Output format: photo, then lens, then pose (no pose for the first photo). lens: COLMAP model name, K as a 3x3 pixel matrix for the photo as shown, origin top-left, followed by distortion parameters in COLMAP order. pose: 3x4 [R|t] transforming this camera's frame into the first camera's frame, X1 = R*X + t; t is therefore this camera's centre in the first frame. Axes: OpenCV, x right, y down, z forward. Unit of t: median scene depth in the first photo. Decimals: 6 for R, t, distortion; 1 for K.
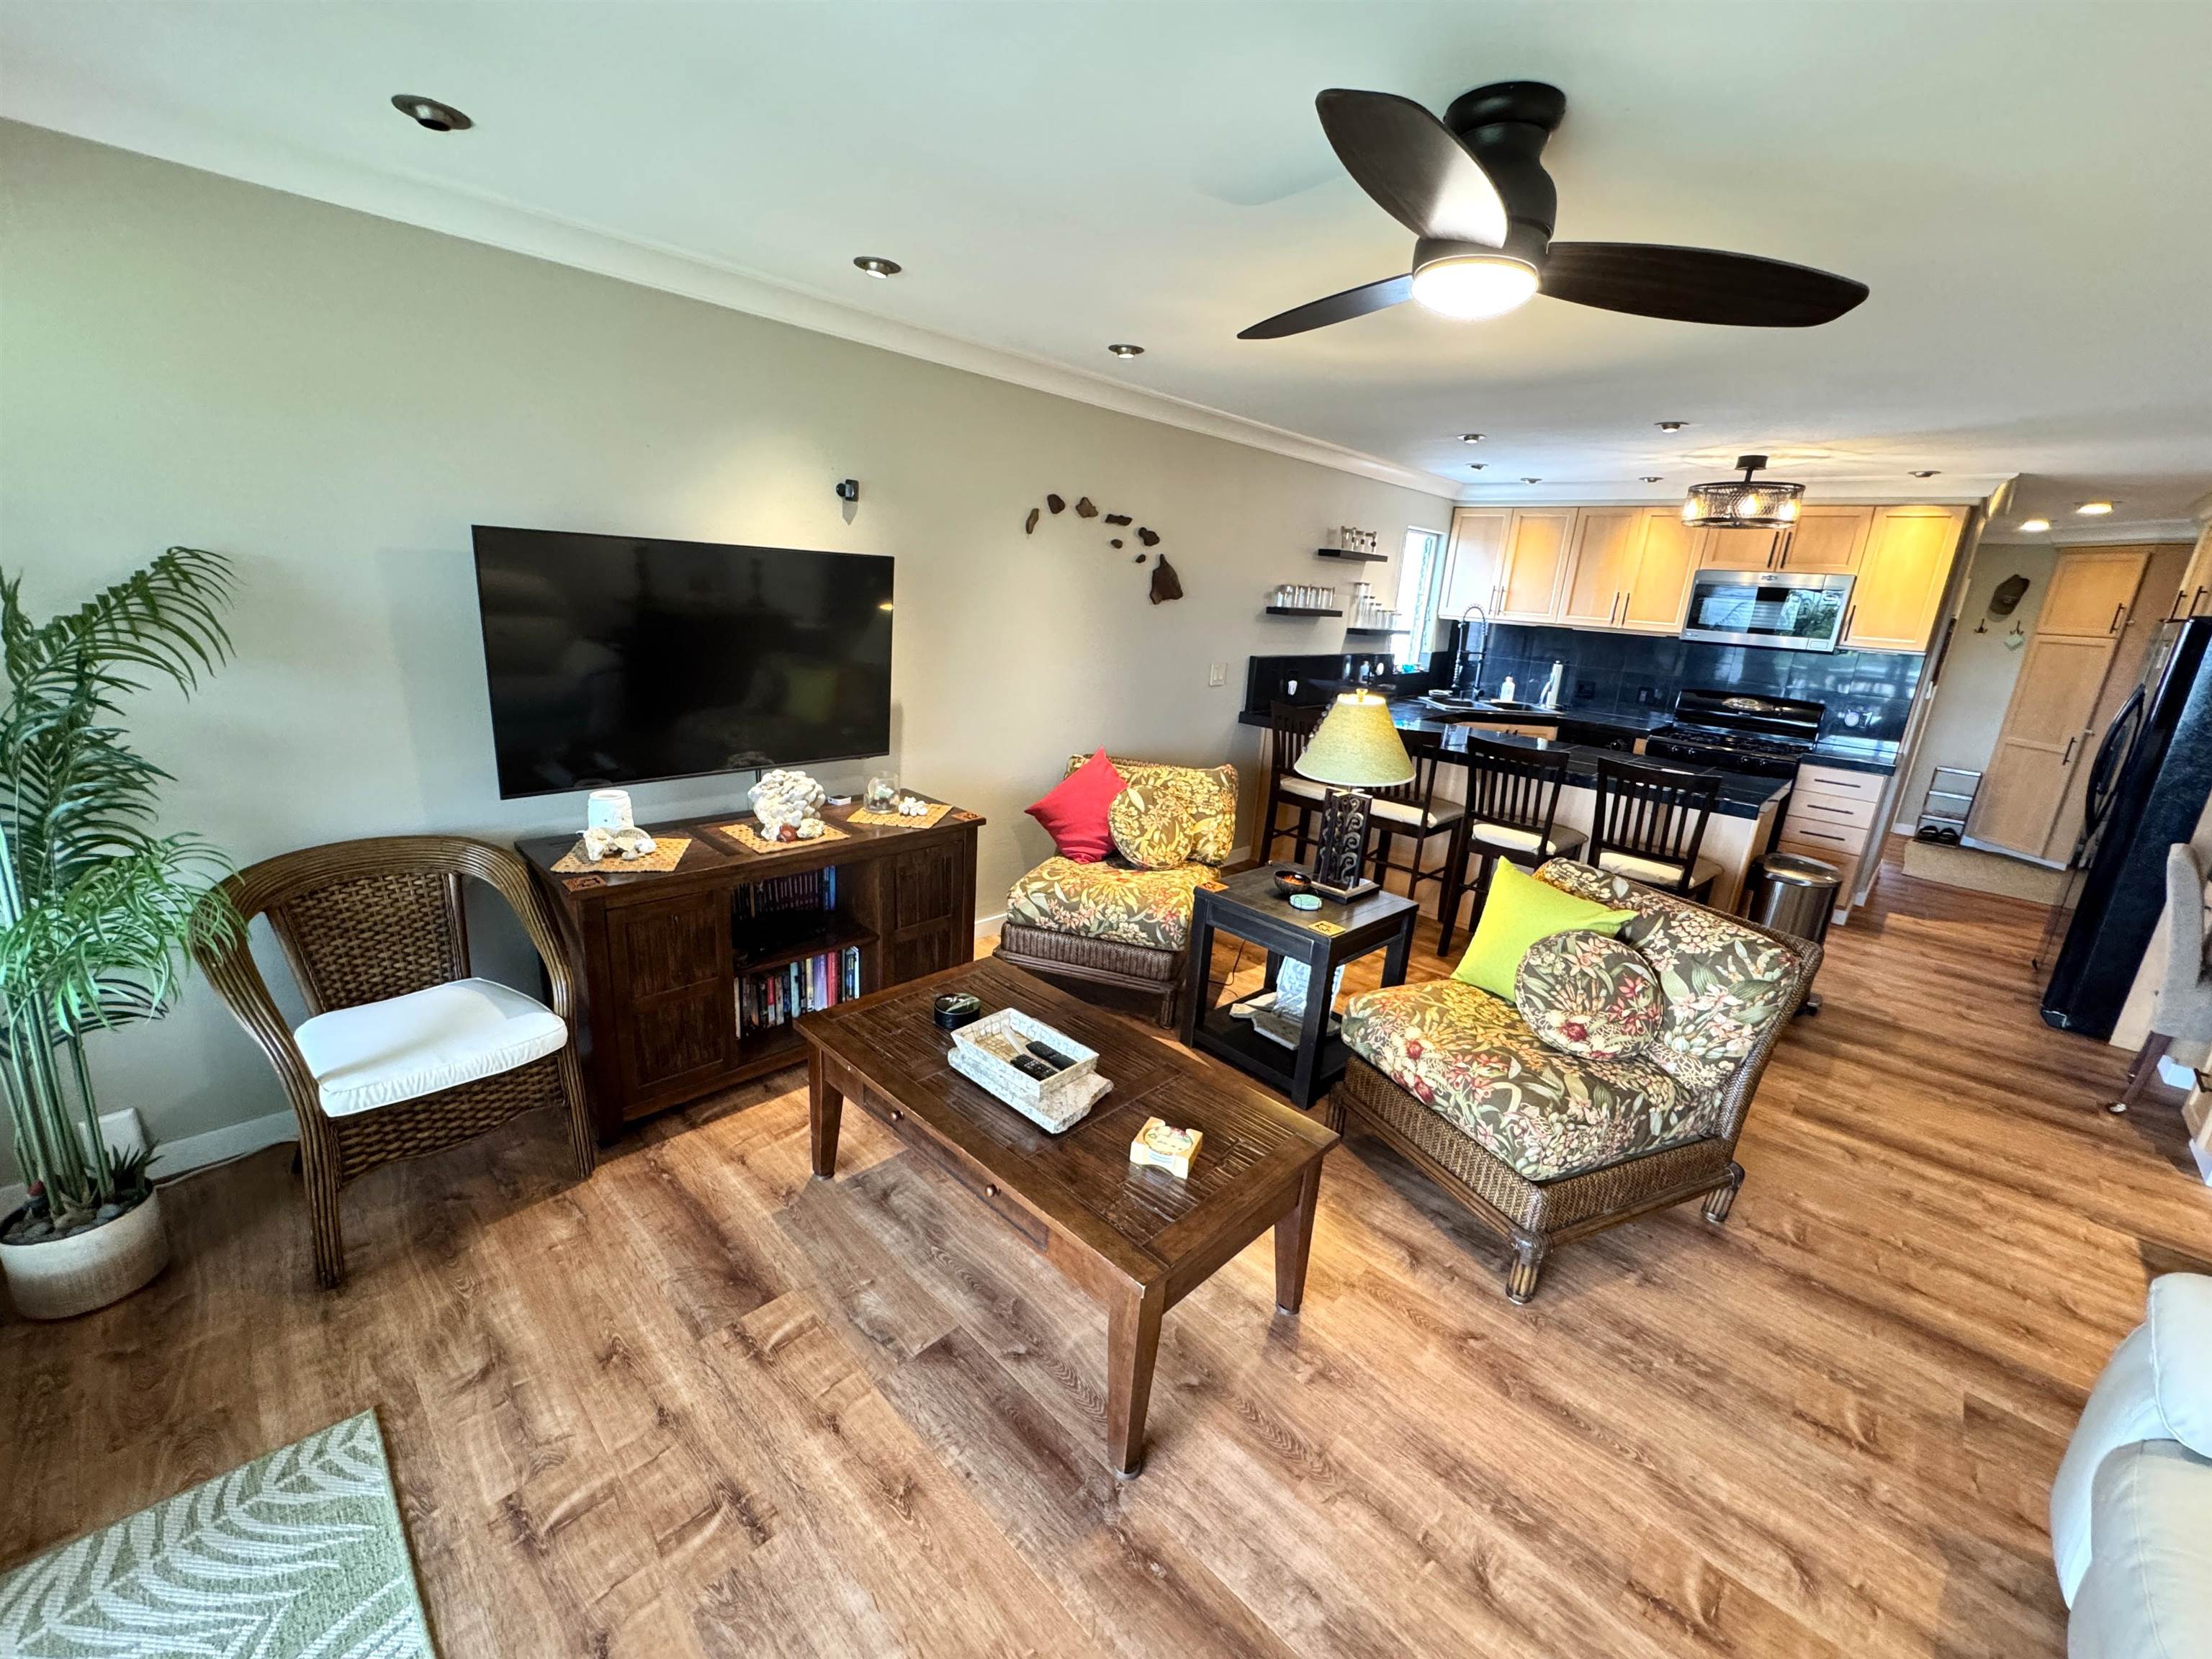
lens RADIAL K [[888.9, 0, 1105.6], [0, 888.9, 829.3], [0, 0, 1]] dist [-0.002649, 0.000866]
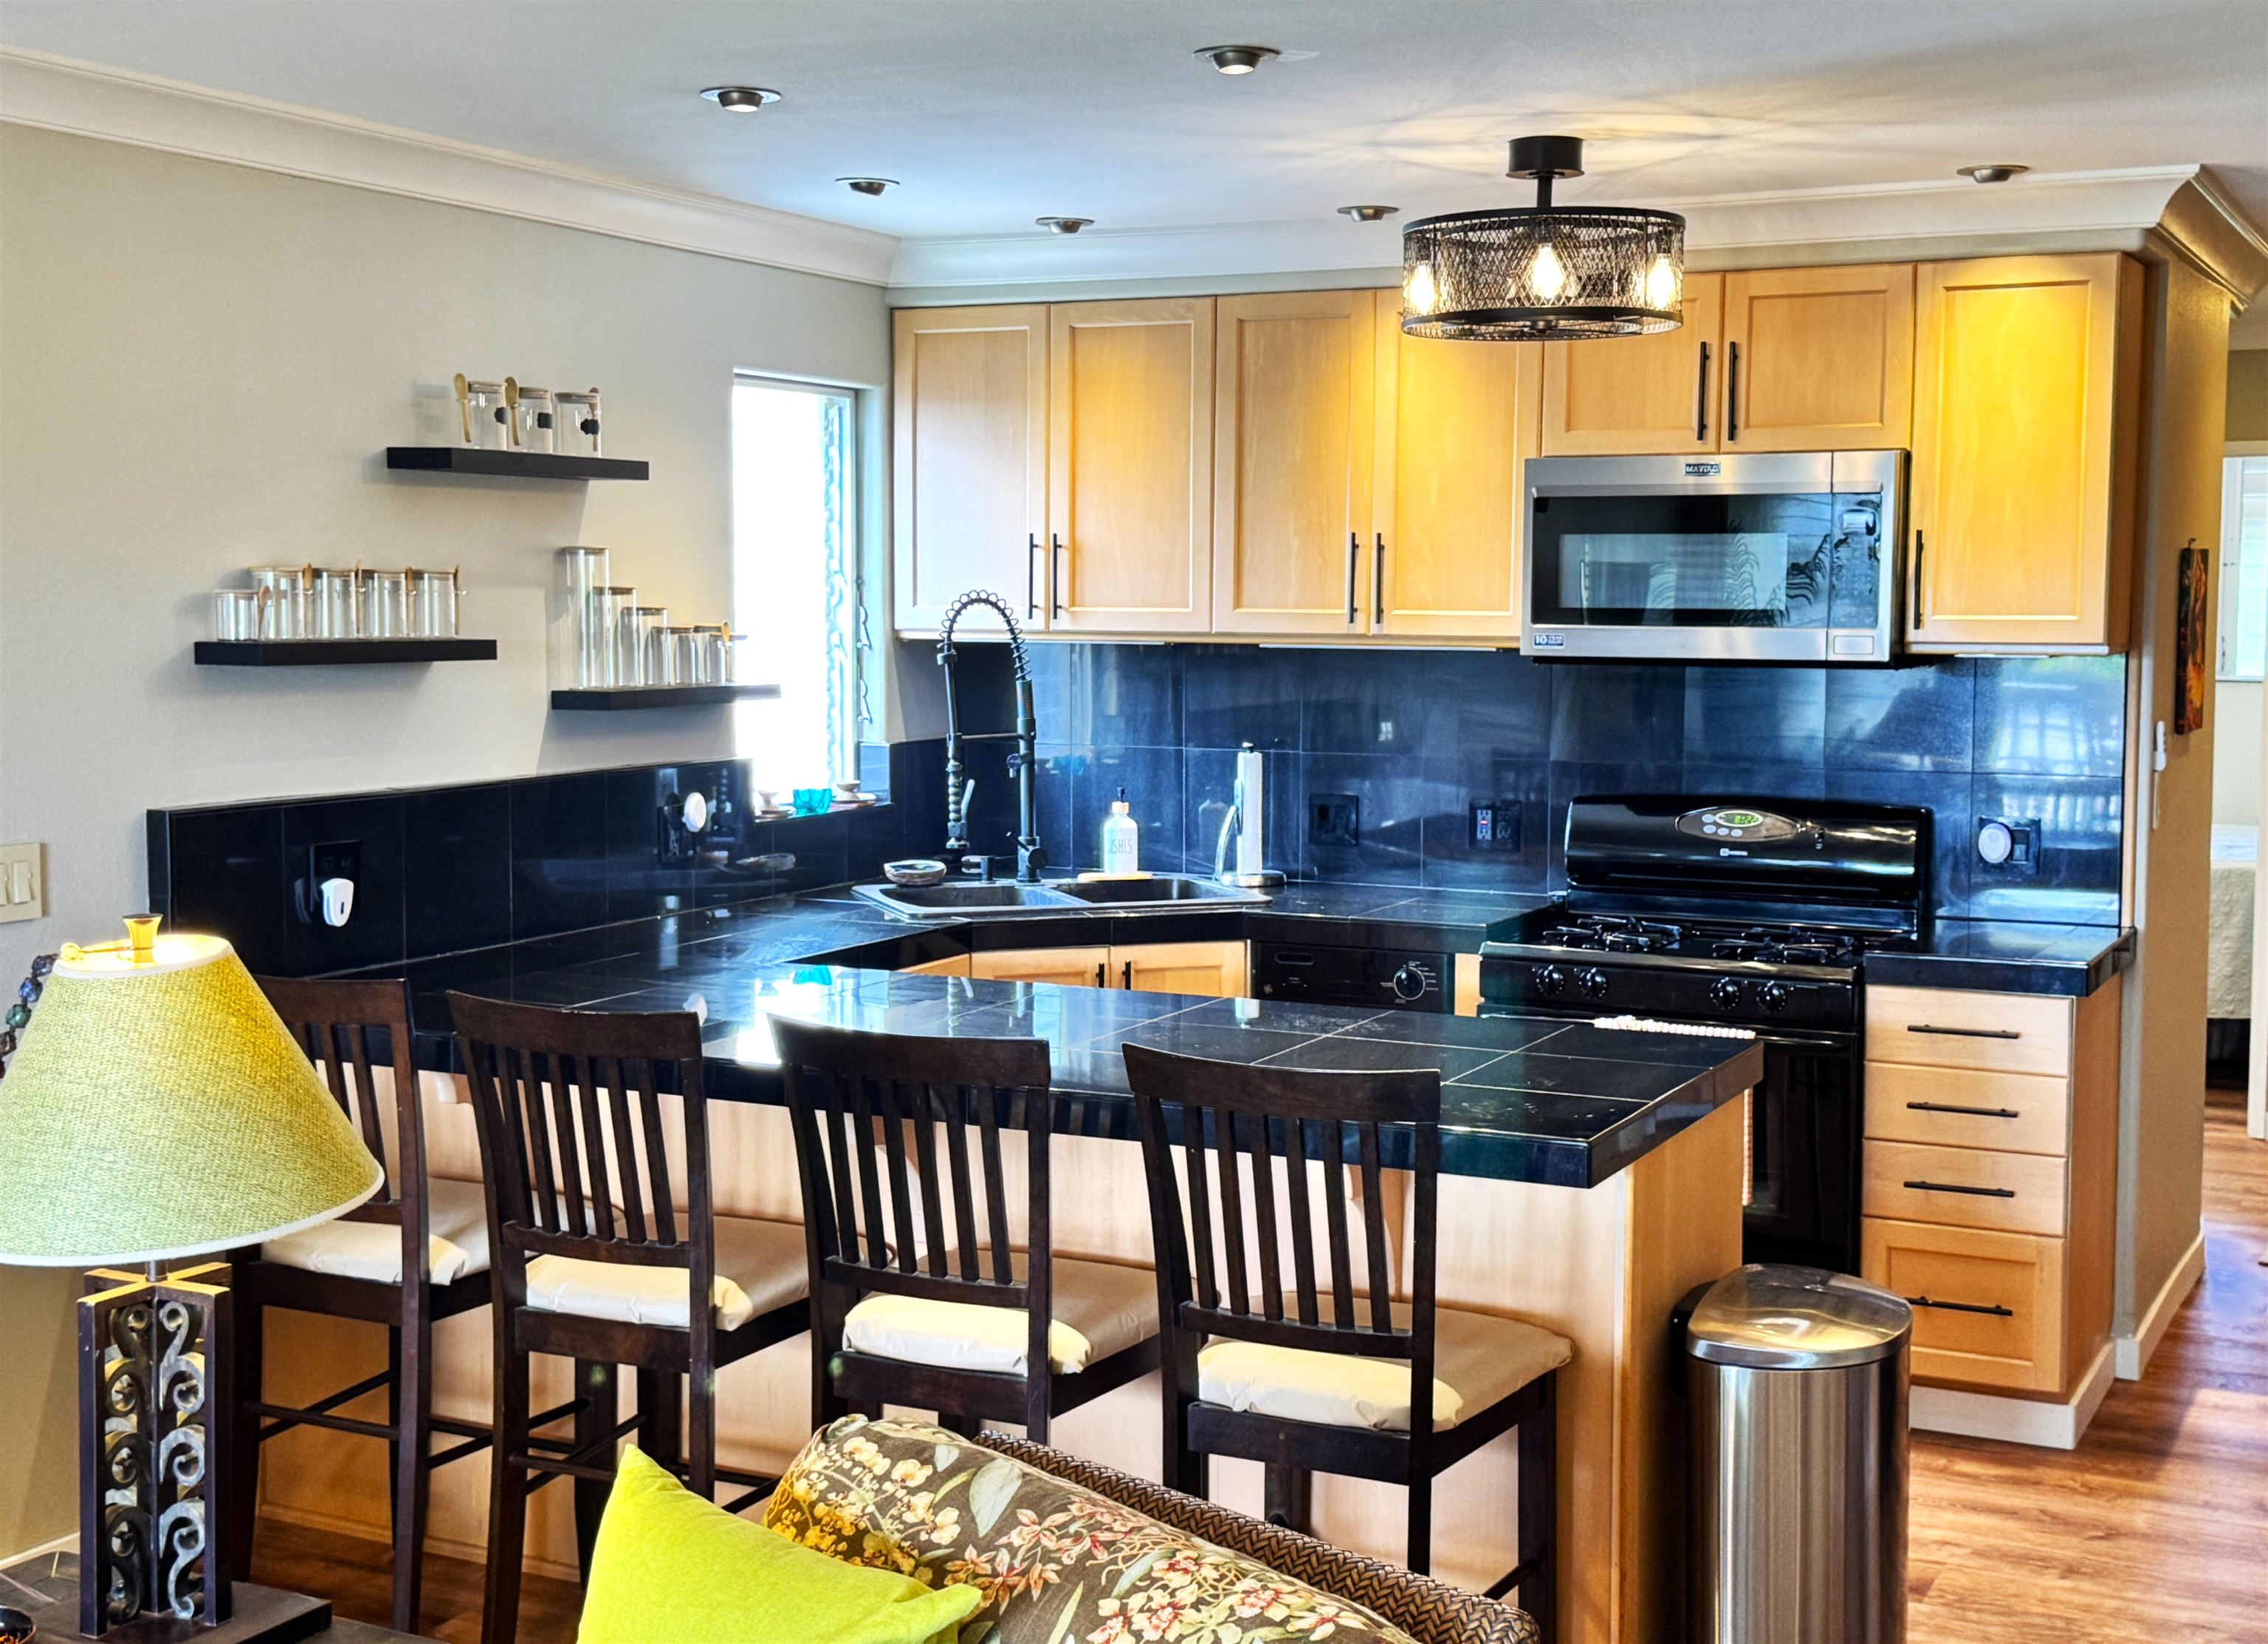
lens RADIAL K [[2856.2, 0, 1130.3], [0, 2856.2, 811.8], [0, 0, 1]] dist [0.099944, 0.000000]
pose [[0.952187, -0.082988, 0.294029, 0.280365], [0.134943, 0.977676, -0.161060, 0.001701], [-0.274099, 0.193036, 0.942129, 0.029532]]
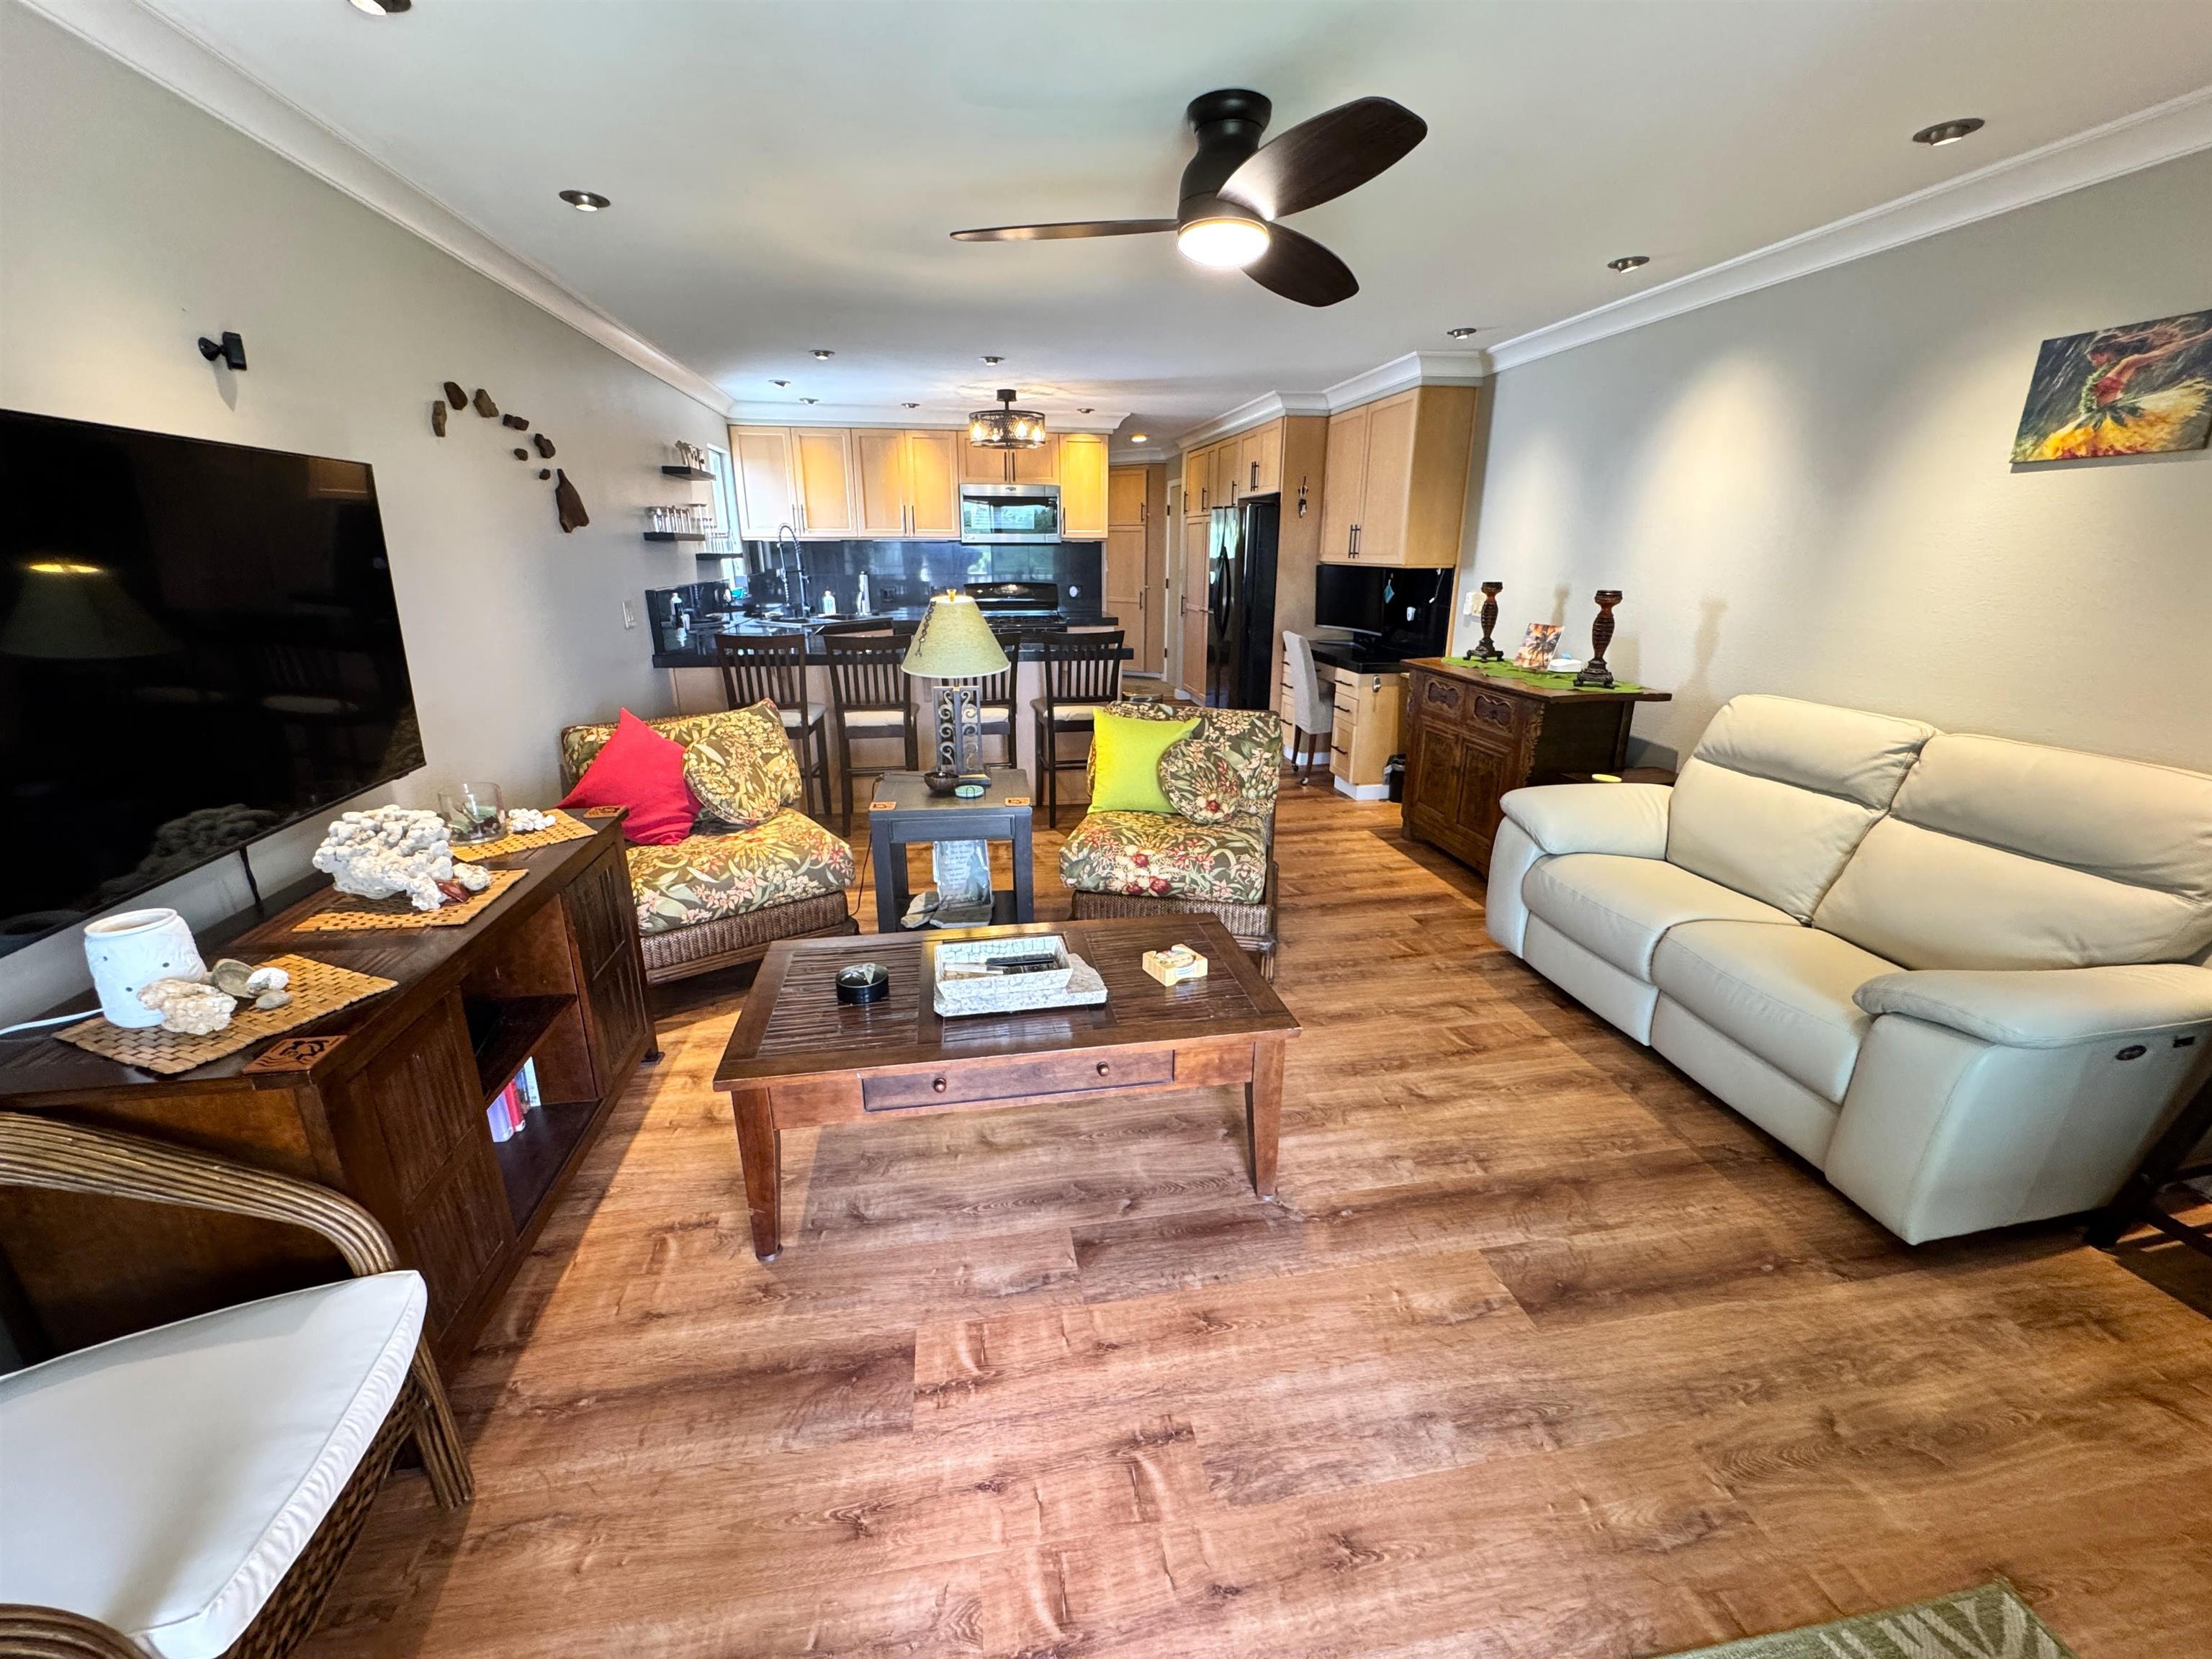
lens RADIAL K [[888.9, 0, 1105.6], [0, 888.9, 828.5], [0, 0, 1]] dist [-0.002649, 0.000866]
pose [[0.585566, -0.304904, 0.751096, -0.443246], [0.252452, 0.949079, 0.188458, -0.032932], [-0.770312, 0.079261, 0.632722, 0.166818]]
